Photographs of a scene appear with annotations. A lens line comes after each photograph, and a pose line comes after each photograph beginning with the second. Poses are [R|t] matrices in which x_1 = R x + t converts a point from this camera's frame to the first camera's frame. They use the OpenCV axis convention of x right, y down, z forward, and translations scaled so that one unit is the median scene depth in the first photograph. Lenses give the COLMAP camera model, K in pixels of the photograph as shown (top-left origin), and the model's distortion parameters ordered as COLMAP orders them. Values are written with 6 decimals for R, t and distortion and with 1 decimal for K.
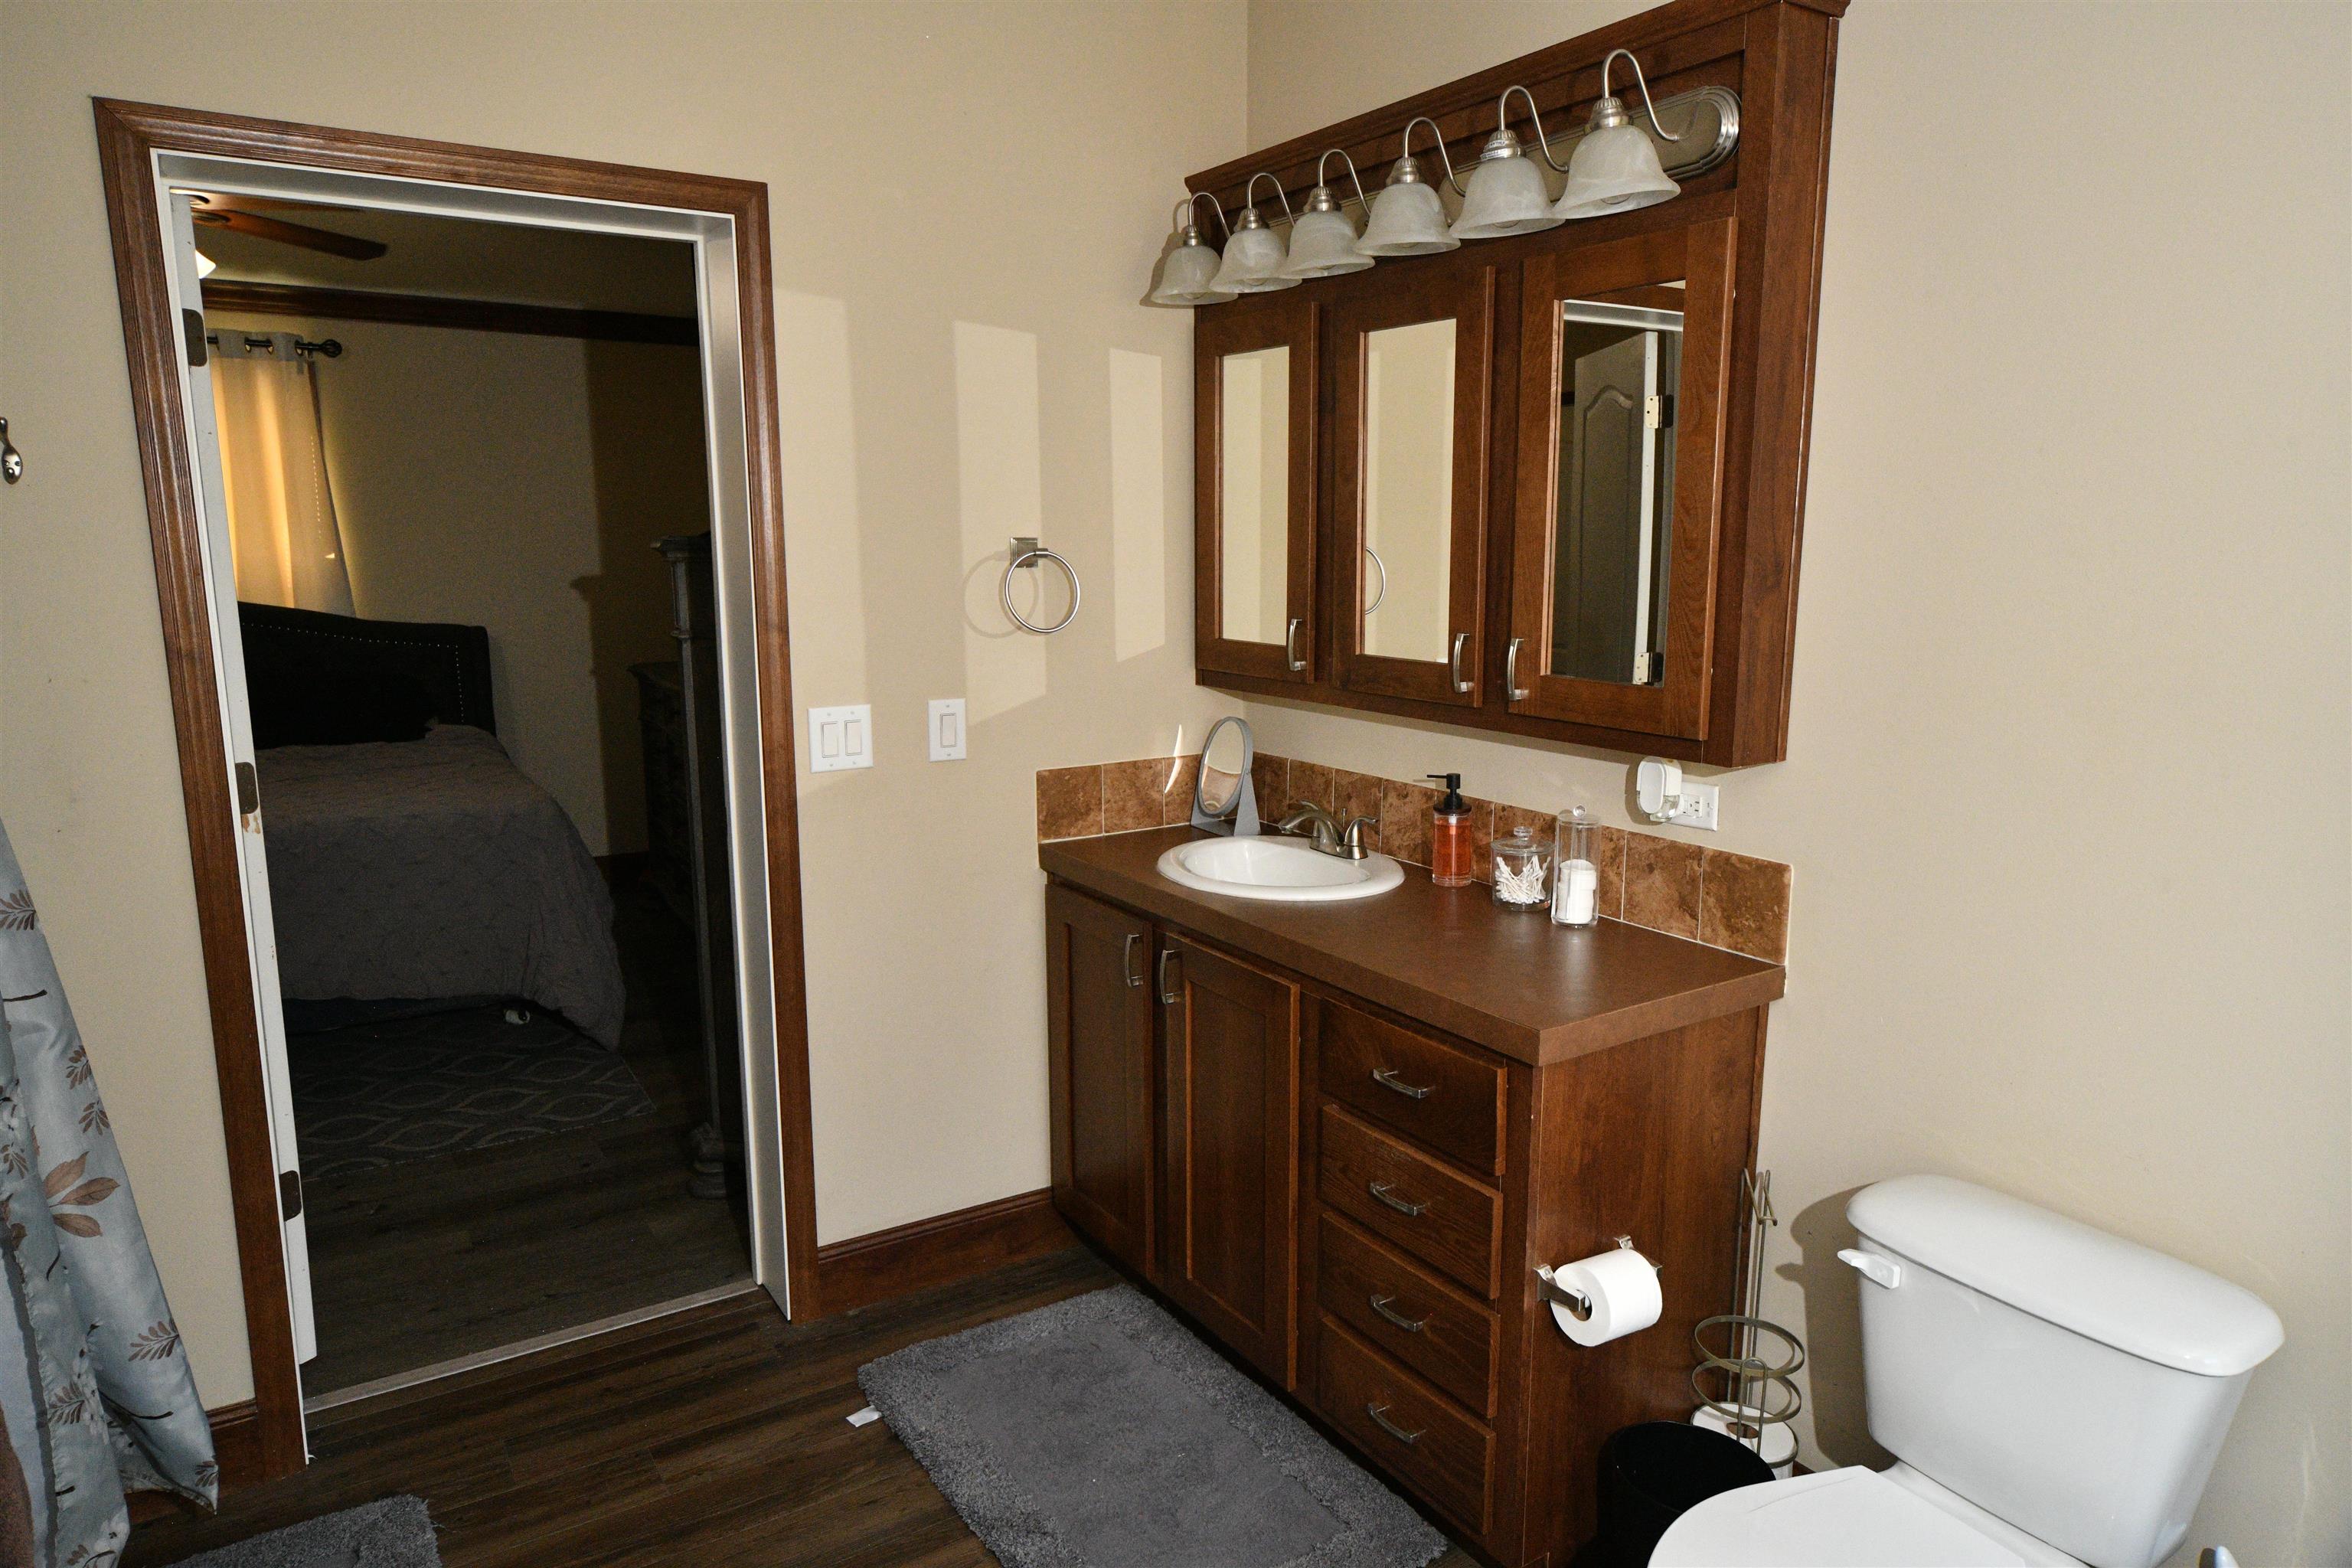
lens RADIAL K [[1513.1, 0, 1172.8], [0, 1513.1, 790.1], [0, 0, 1]] dist [-0.004159, 0.016397]
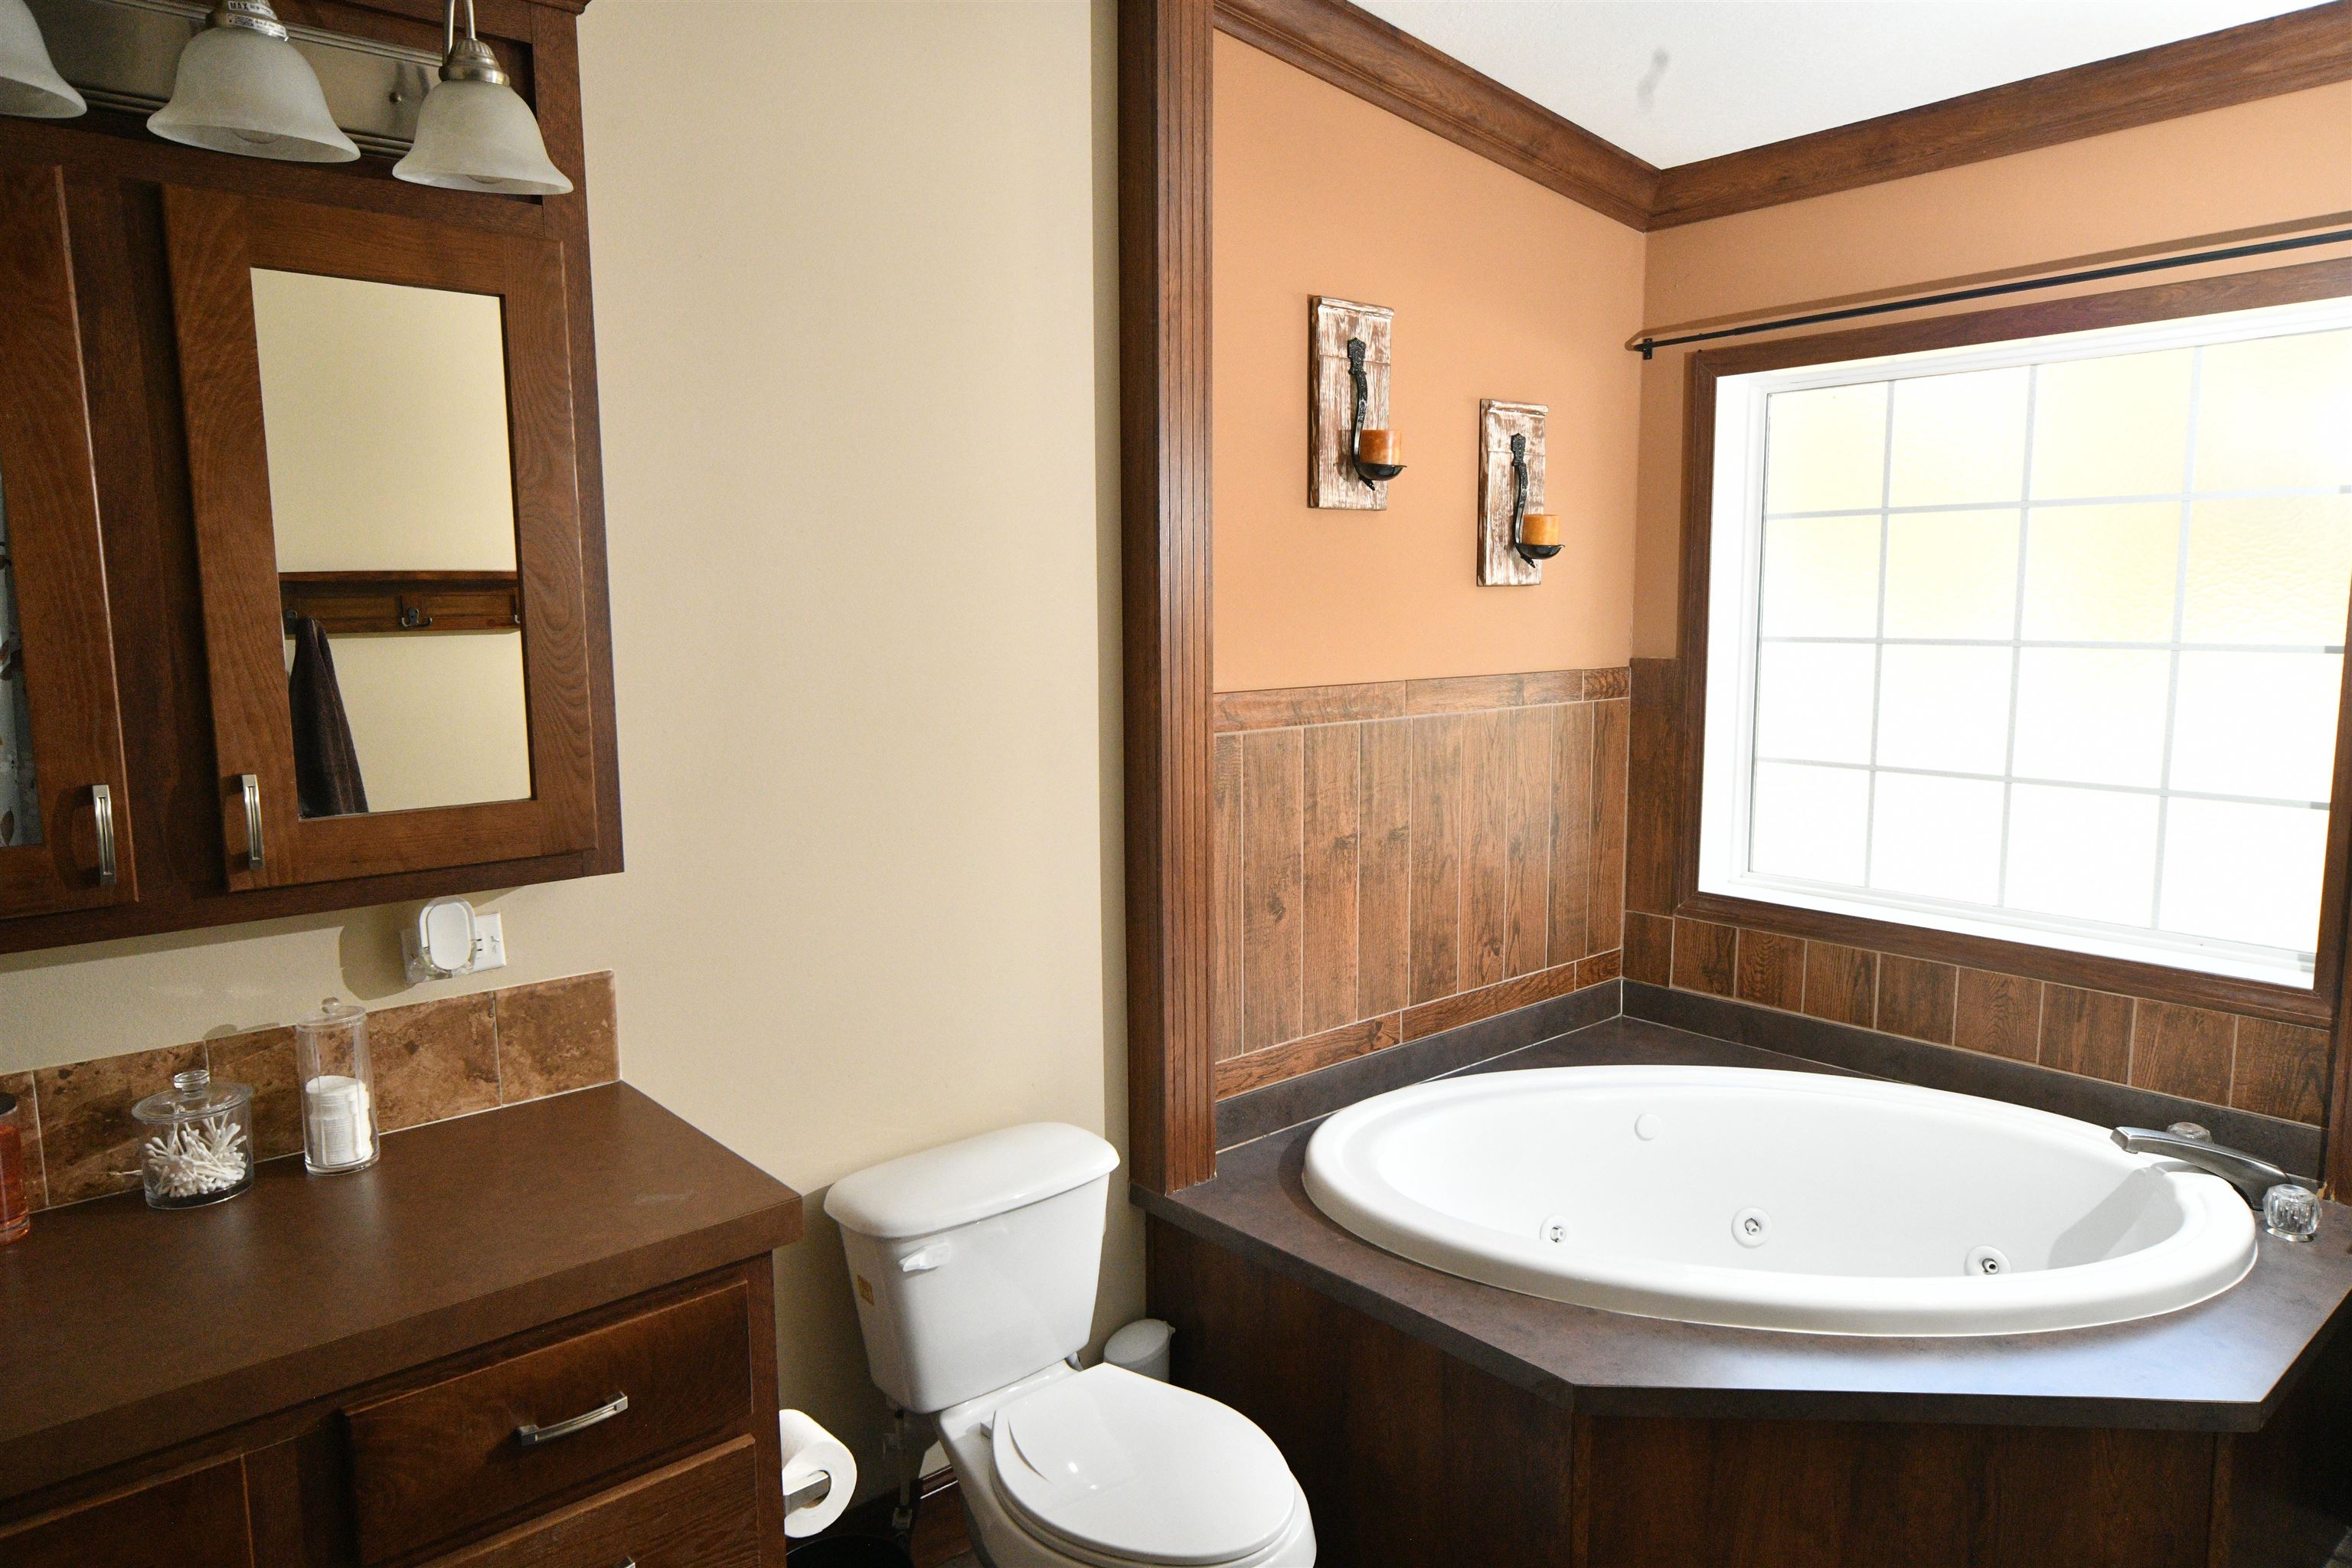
lens RADIAL K [[1513.1, 0, 1170.8], [0, 1513.1, 780.8], [0, 0, 1]] dist [-0.004159, 0.016397]
pose [[-0.154983, -0.127392, 0.979669, -0.493945], [0.171664, 0.973093, 0.153694, -0.136332], [-0.972888, 0.191994, -0.128944, 0.728586]]
